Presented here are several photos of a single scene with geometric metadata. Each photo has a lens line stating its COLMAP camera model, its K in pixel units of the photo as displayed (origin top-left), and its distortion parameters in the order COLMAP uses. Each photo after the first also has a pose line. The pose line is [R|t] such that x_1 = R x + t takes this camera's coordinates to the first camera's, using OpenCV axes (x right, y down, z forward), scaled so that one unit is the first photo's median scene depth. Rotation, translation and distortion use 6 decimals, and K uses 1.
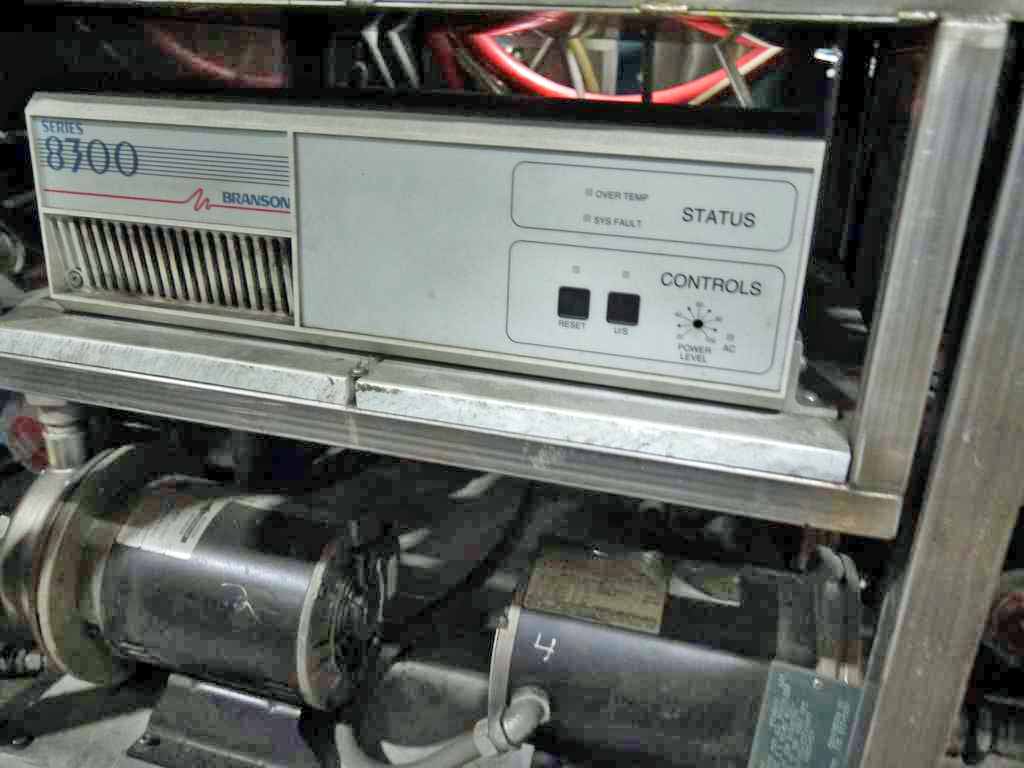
lens RADIAL K [[863.3, 0, 465.1], [0, 863.3, 409.7], [0, 0, 1]] dist [-0.006494, 0.001639]
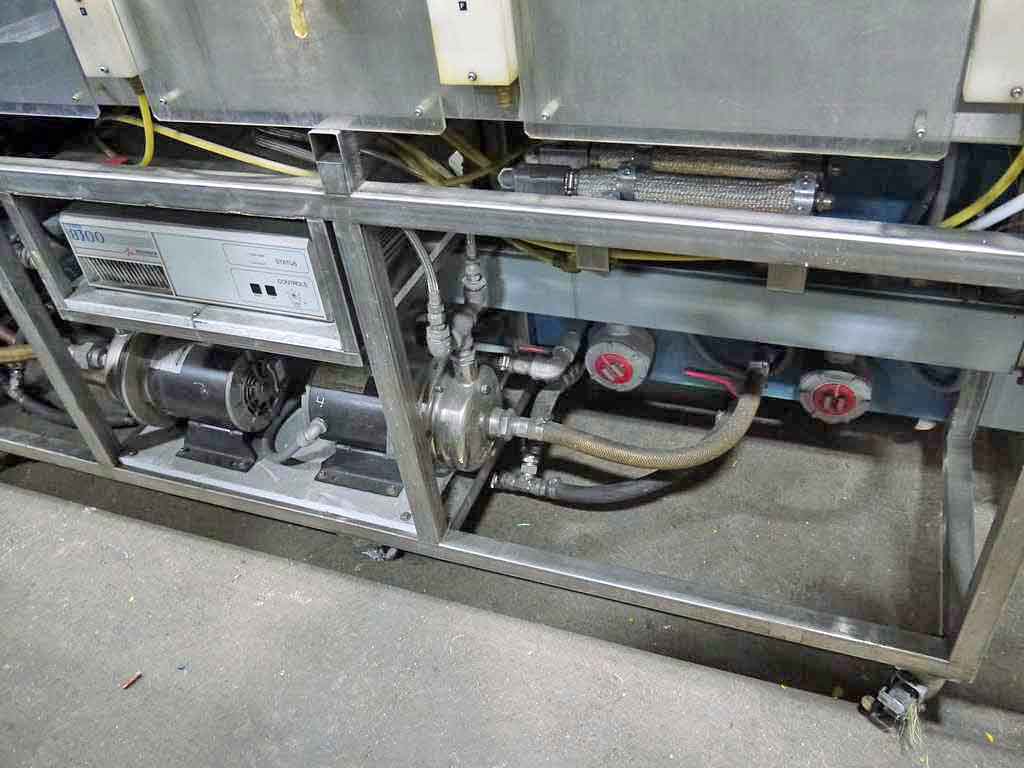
lens RADIAL K [[861.7, 0, 512.0], [0, 861.7, 384.0], [0, 0, 1]] dist [-0.037715, 0.013595]
pose [[0.989163, -0.074825, -0.126324, 1.051702], [0.108191, 0.953111, 0.282621, -0.434349], [0.099254, -0.293226, 0.950877, -1.351305]]
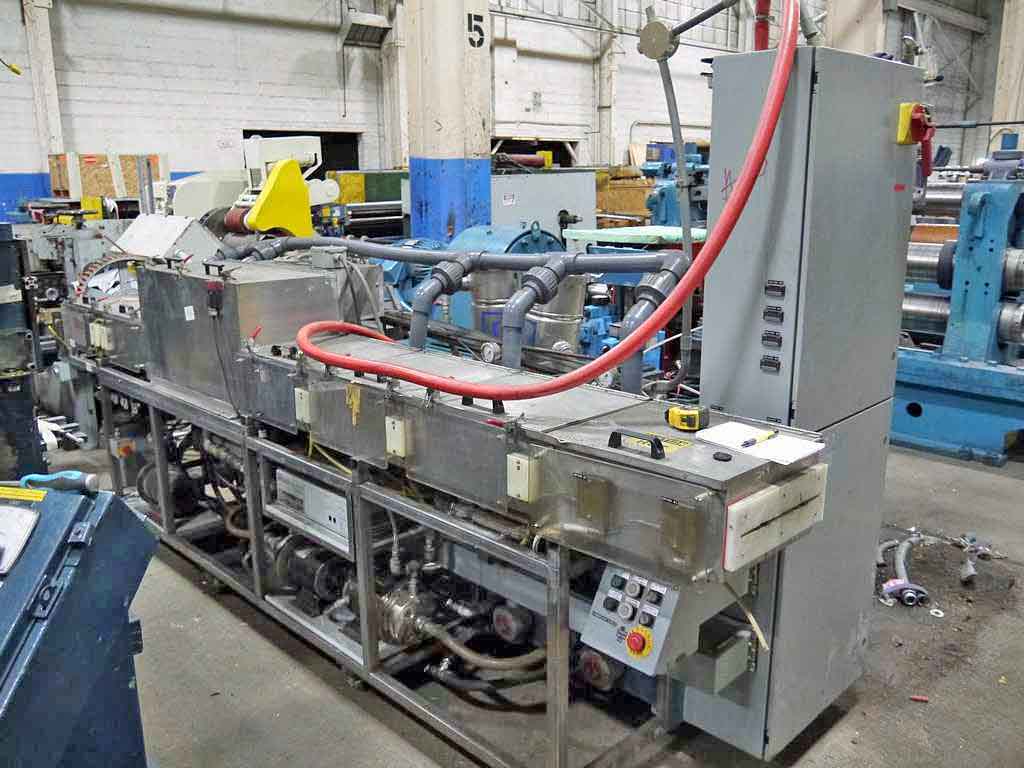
lens RADIAL K [[861.7, 0, 512.0], [0, 861.7, 384.0], [0, 0, 1]] dist [-0.037715, 0.013595]
pose [[0.884651, 0.073121, -0.460485, 3.433414], [-0.148360, 0.980440, -0.129333, -0.391933], [0.442021, 0.182732, 0.878195, -3.419454]]
